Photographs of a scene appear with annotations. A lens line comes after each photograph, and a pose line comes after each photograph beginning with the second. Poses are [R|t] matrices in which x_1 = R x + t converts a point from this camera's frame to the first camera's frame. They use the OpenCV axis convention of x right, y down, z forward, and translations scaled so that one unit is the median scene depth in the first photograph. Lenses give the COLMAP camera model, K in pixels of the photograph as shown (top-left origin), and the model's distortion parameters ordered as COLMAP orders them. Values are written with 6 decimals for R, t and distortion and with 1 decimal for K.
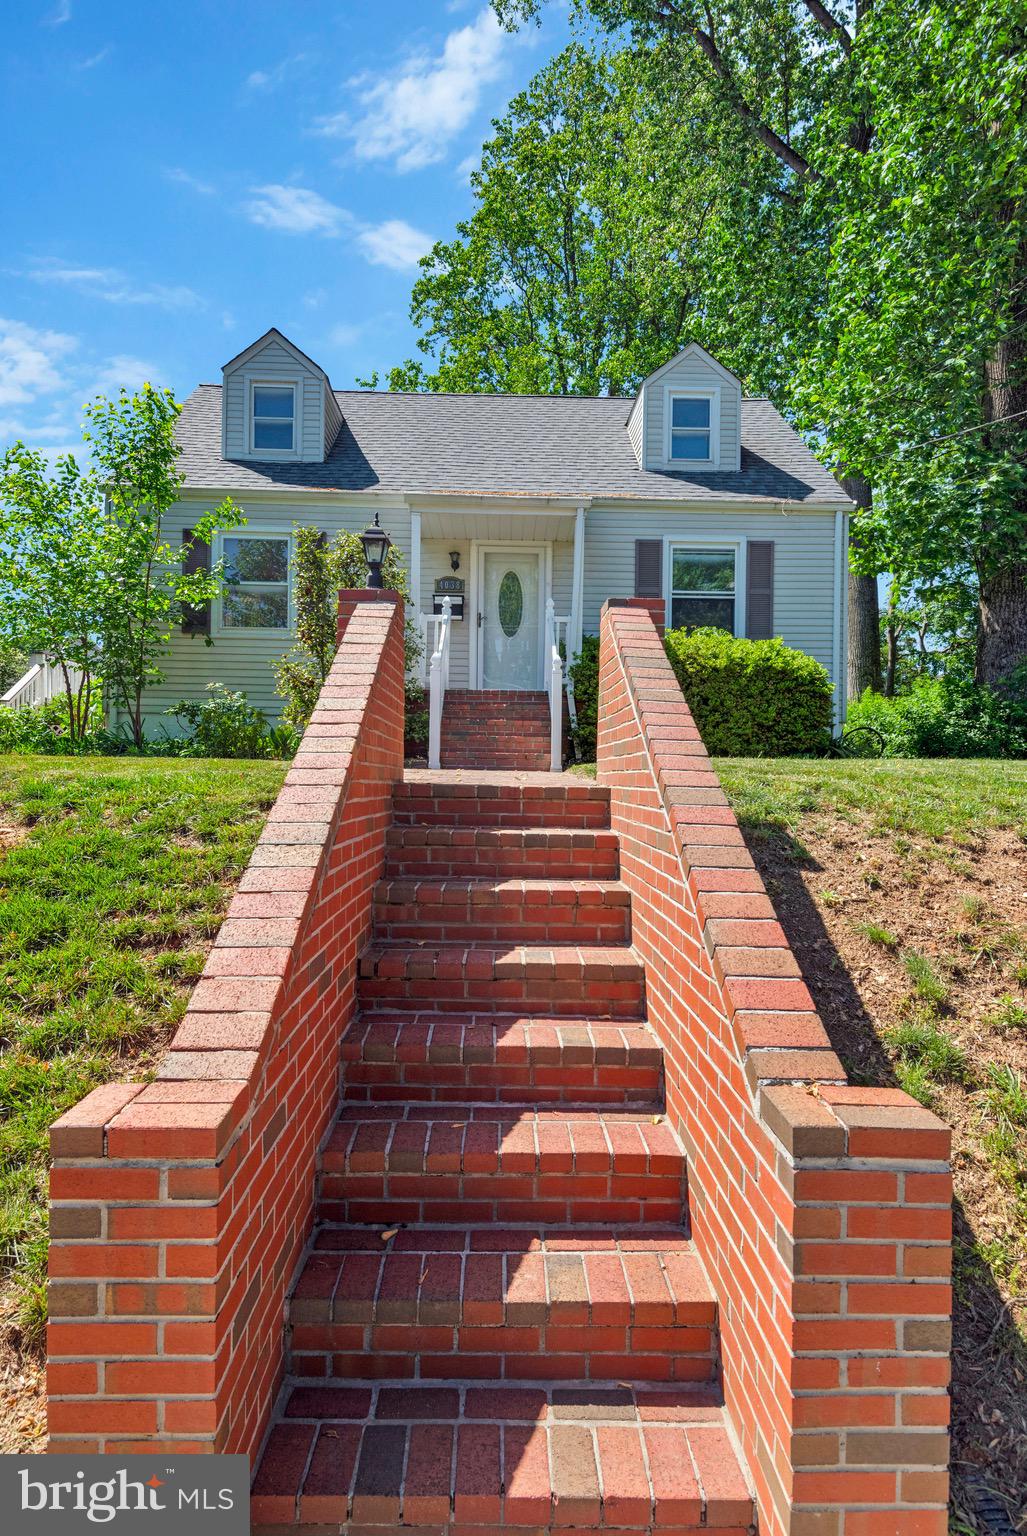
lens RADIAL K [[829.4, 0, 513.5], [0, 829.4, 768.0], [0, 0, 1]] dist [0.001222, 0.000021]
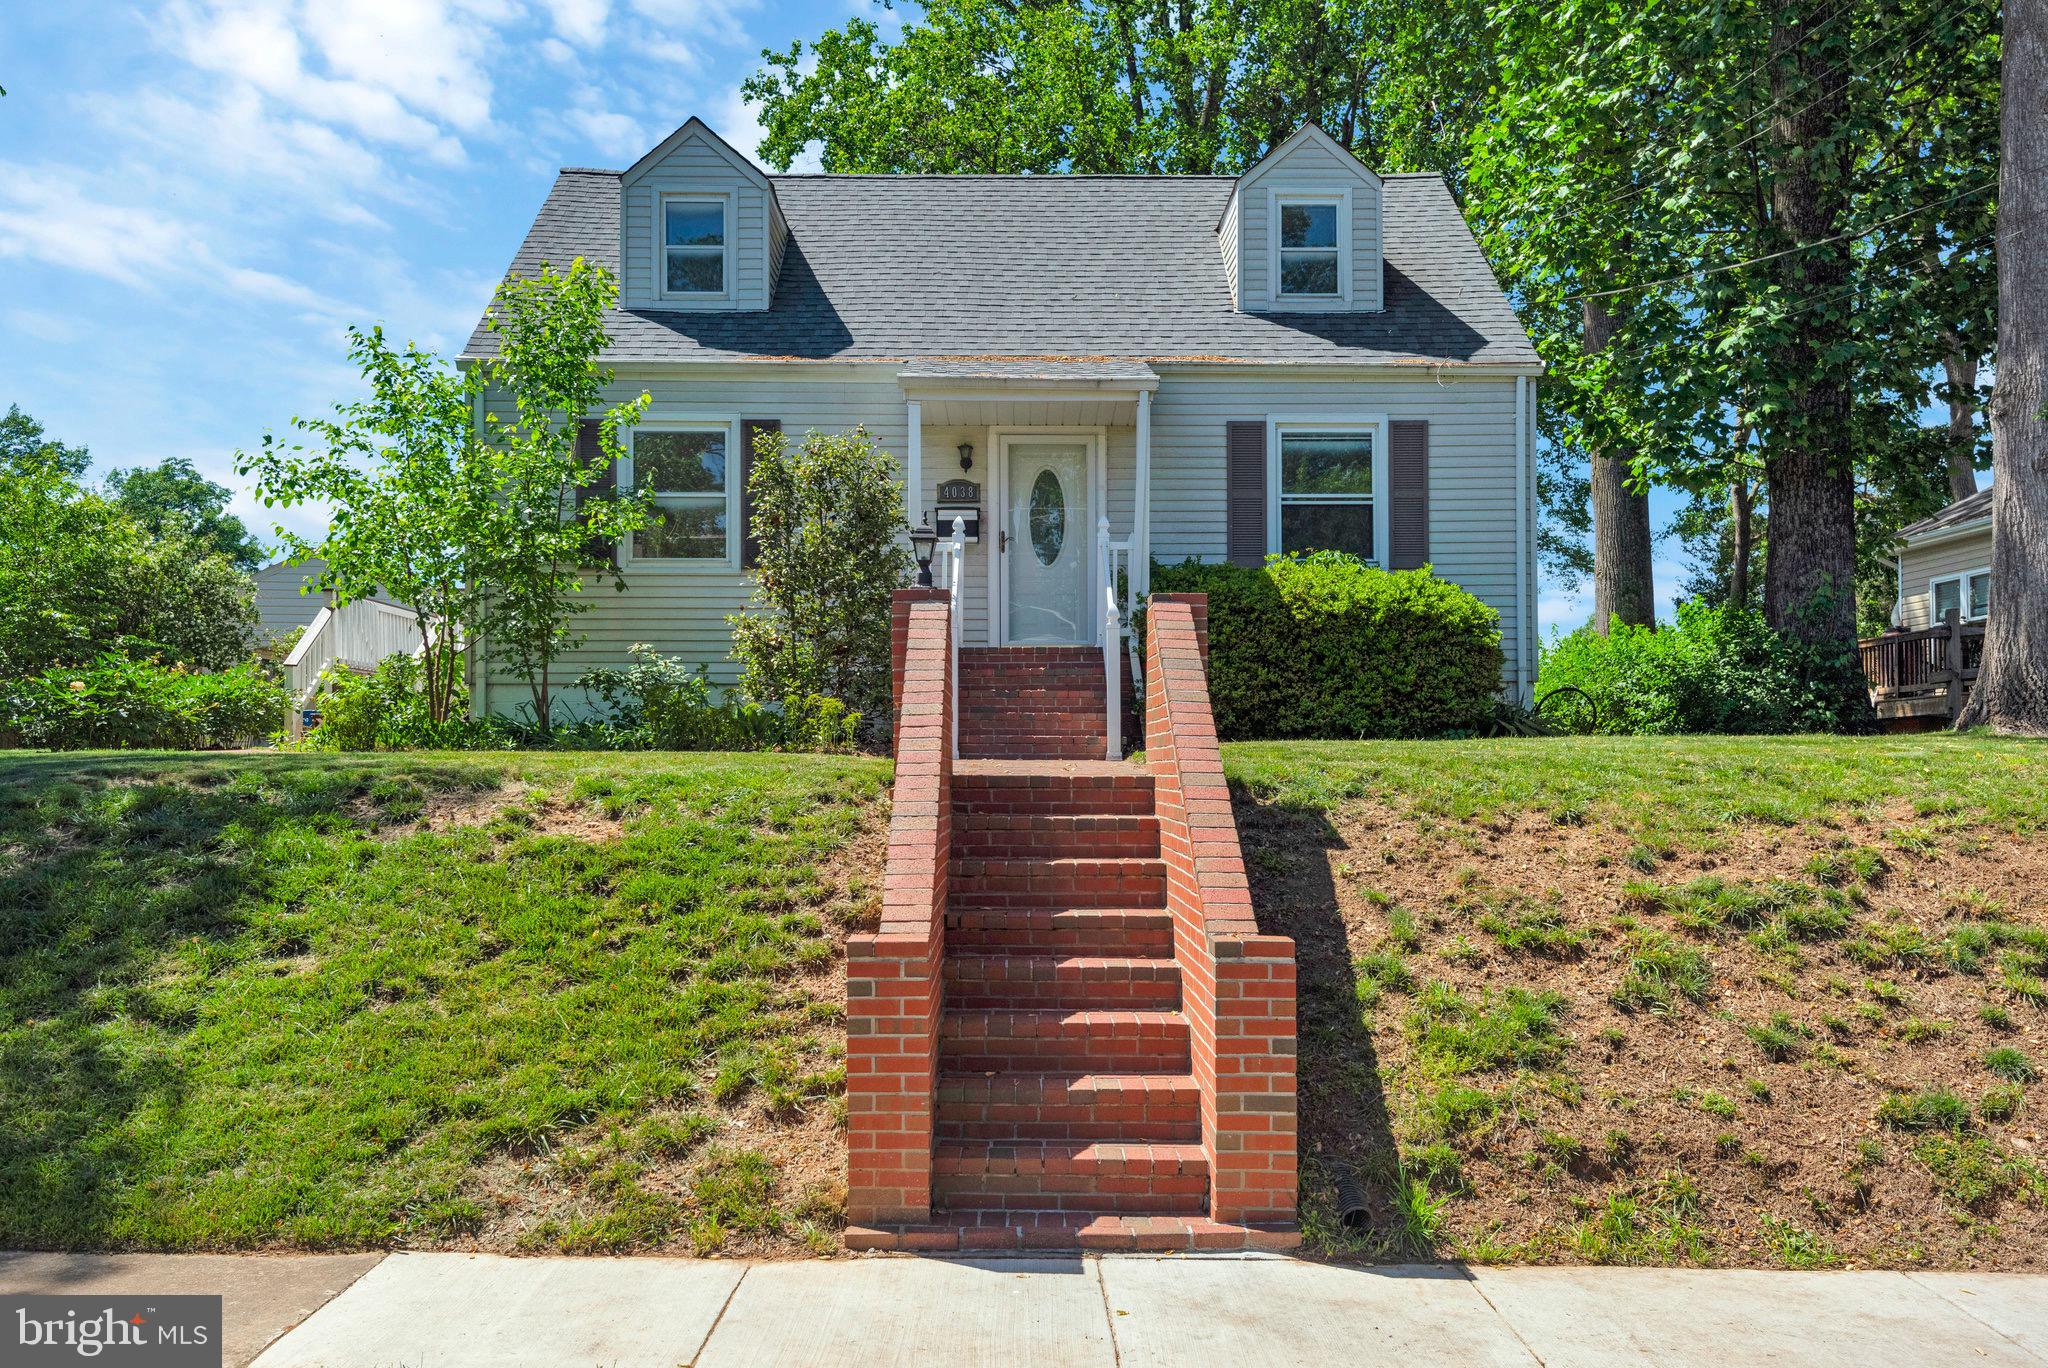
lens RADIAL K [[1658.4, 0, 1022.9], [0, 1658.4, 706.5], [0, 0, 1]] dist [0.047781, 0.000486]
pose [[0.999788, -0.015416, -0.013615, -0.008375], [0.015046, 0.999524, -0.026922, -0.004100], [0.014024, 0.026711, 0.999545, -0.429003]]
